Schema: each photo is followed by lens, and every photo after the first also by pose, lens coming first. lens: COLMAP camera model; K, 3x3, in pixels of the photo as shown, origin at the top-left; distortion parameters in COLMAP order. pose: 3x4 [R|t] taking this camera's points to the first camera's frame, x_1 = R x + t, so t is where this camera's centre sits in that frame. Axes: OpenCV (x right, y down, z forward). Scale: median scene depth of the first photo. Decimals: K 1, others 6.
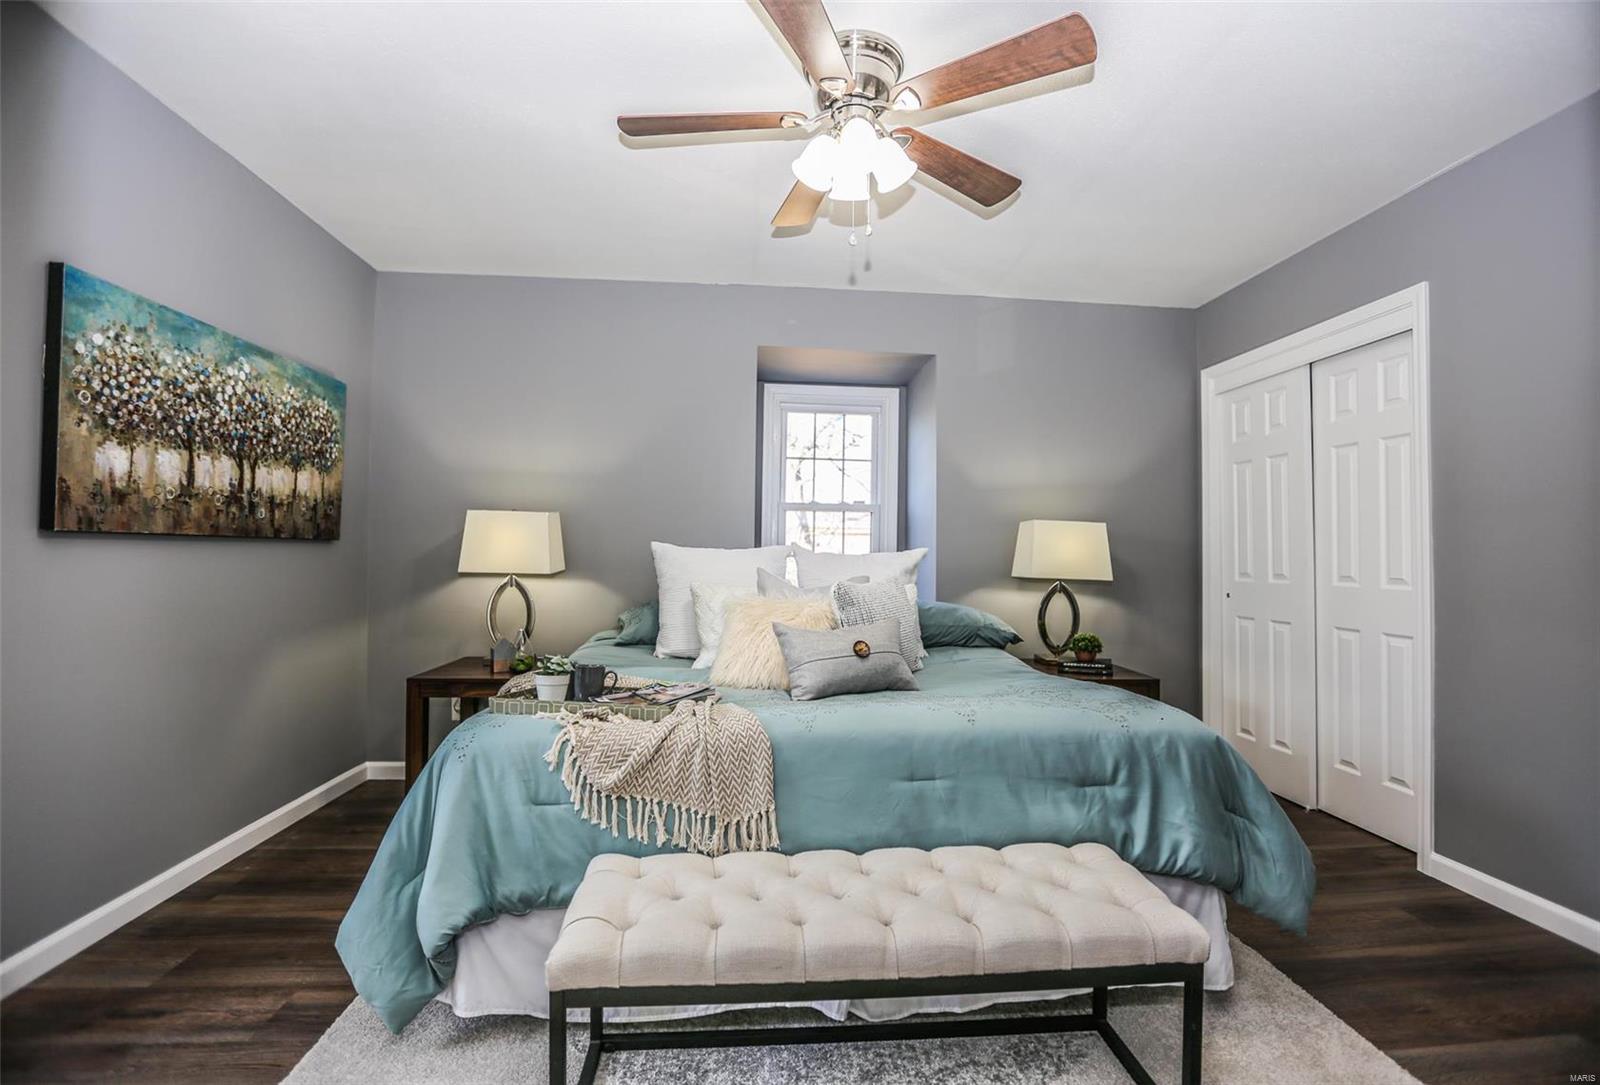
lens RADIAL K [[735.0, 0, 800.0], [0, 735.0, 542.5], [0, 0, 1]] dist [-0.029852, 0.000367]
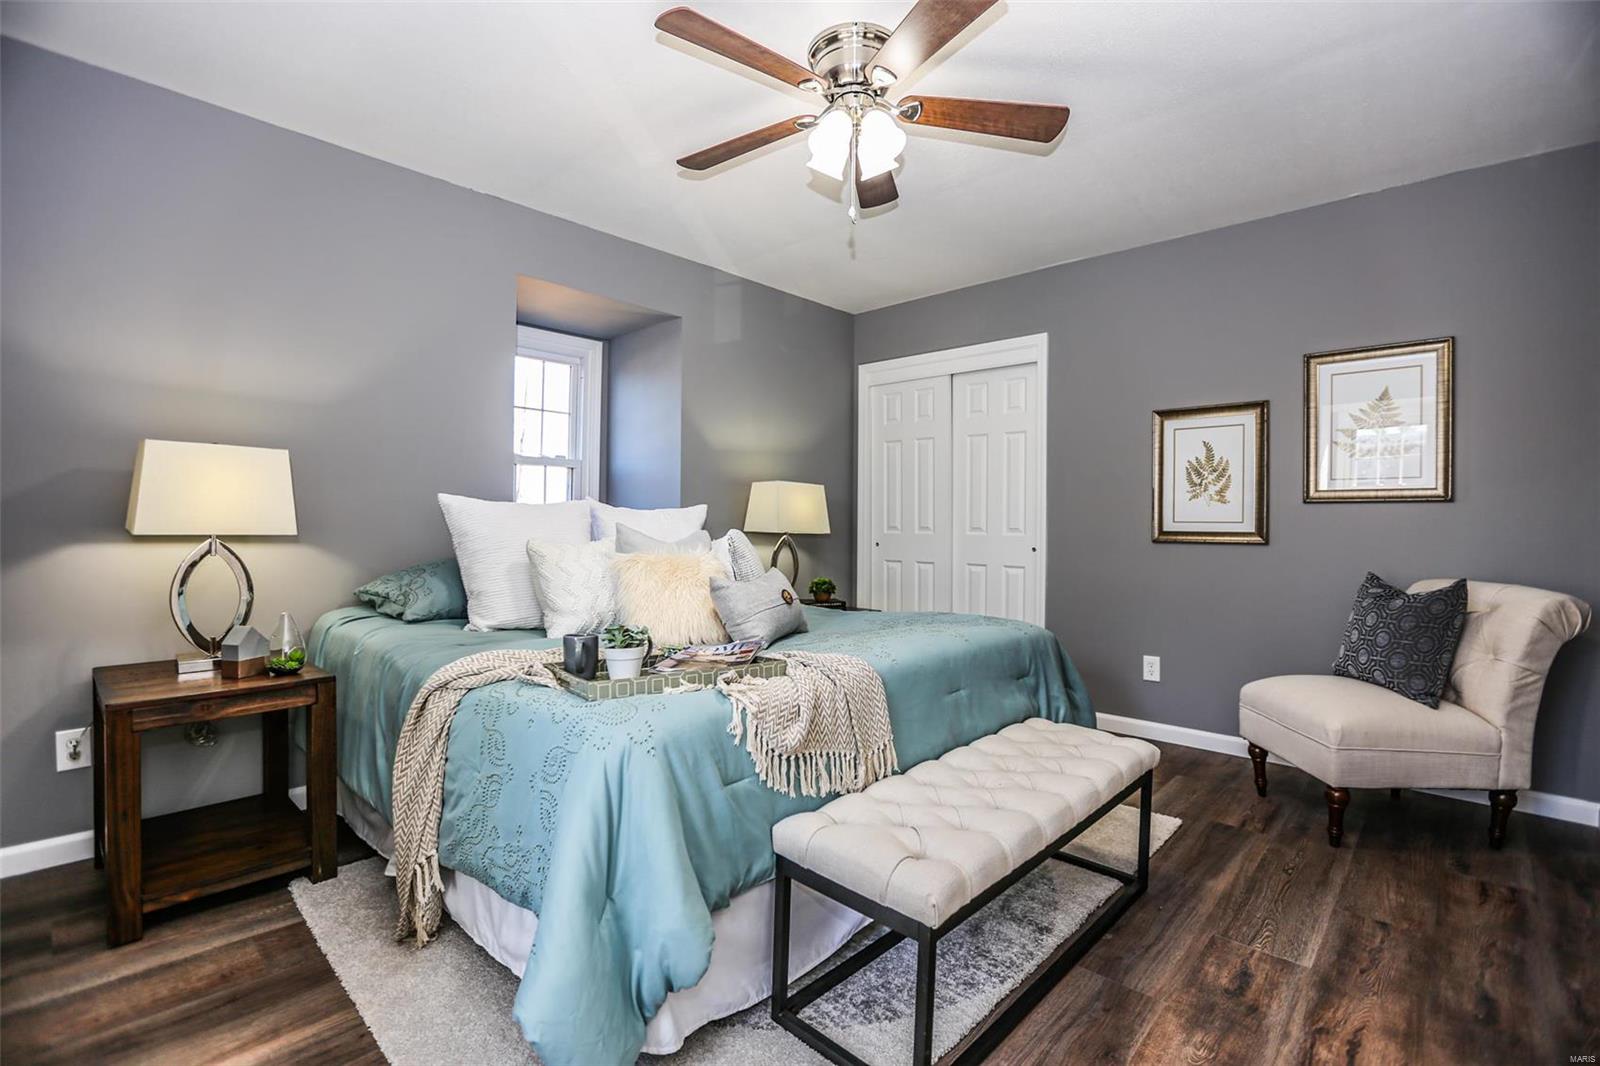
lens RADIAL K [[727.0, 0, 790.7], [0, 727.0, 531.4], [0, 0, 1]] dist [-0.047729, 0.013041]
pose [[0.756730, -0.013186, 0.653595, -0.499400], [-0.011012, 0.999398, 0.032913, 0.012282], [-0.653635, -0.032103, 0.756129, 0.168349]]
